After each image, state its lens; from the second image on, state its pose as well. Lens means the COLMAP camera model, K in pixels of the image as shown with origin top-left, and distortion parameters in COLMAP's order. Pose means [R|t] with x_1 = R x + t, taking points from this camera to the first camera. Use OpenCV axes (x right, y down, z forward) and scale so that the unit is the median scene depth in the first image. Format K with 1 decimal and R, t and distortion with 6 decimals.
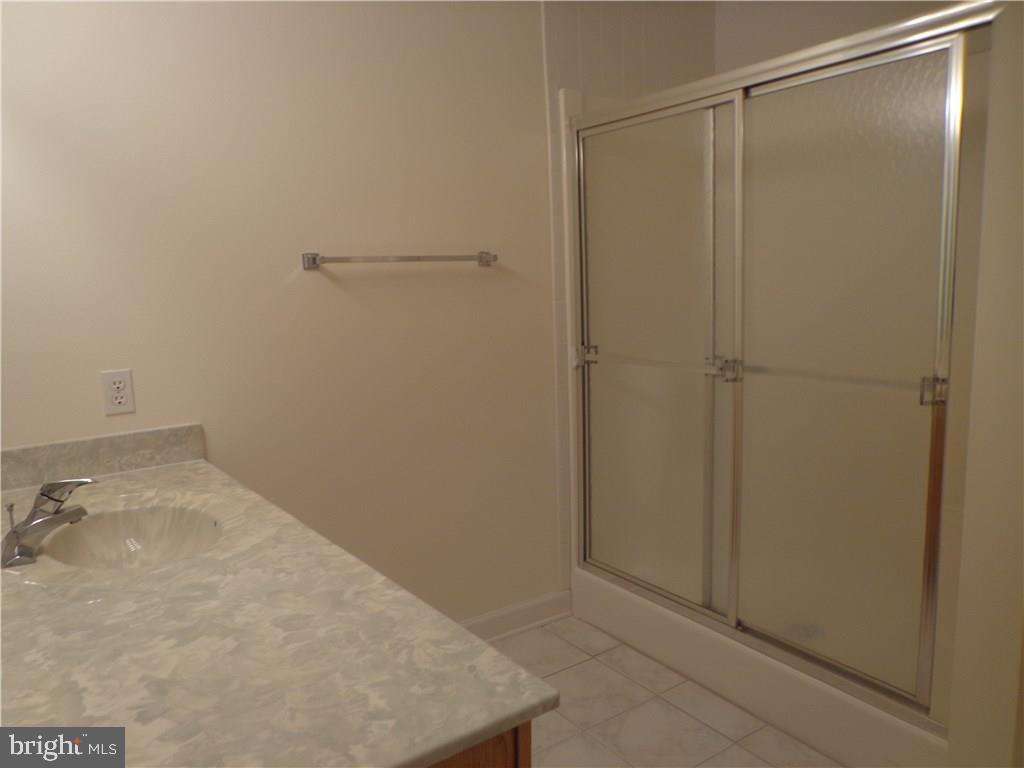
lens RADIAL K [[775.9, 0, 517.1], [0, 775.9, 376.4], [0, 0, 1]] dist [-0.004163, 0.037442]
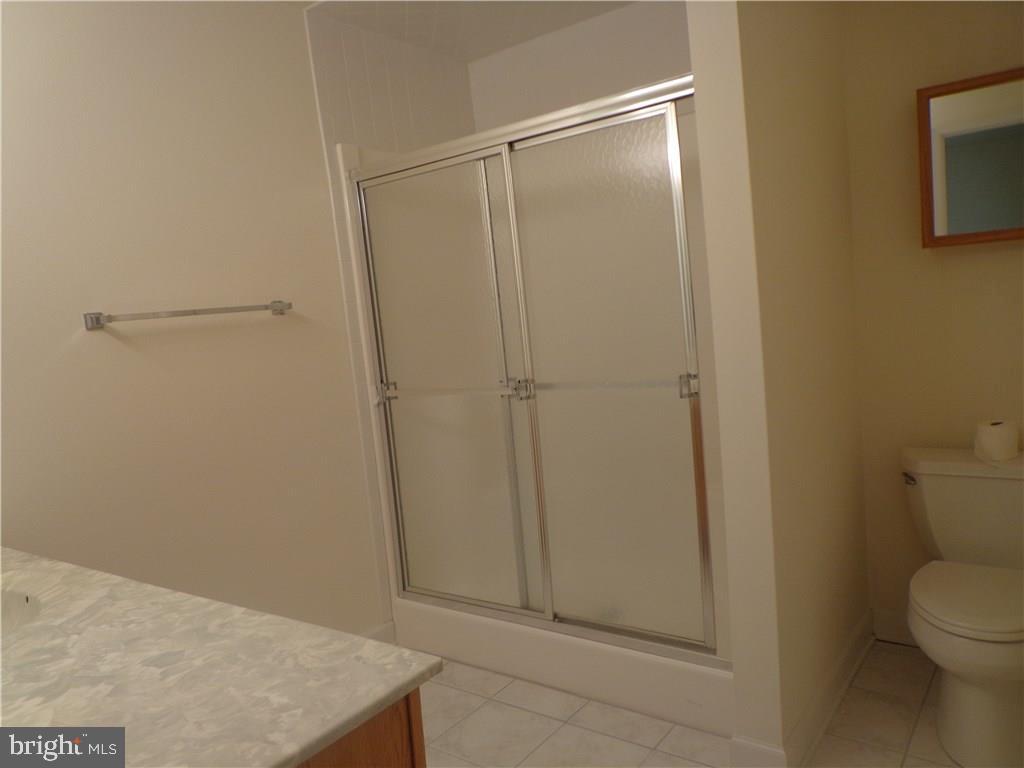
lens RADIAL K [[775.9, 0, 517.1], [0, 775.9, 376.4], [0, 0, 1]] dist [-0.004163, 0.037442]
pose [[0.952825, -0.091970, 0.289252, -0.064910], [0.109342, 0.993010, -0.044446, 0.025856], [-0.283142, 0.073976, 0.956221, -0.081150]]
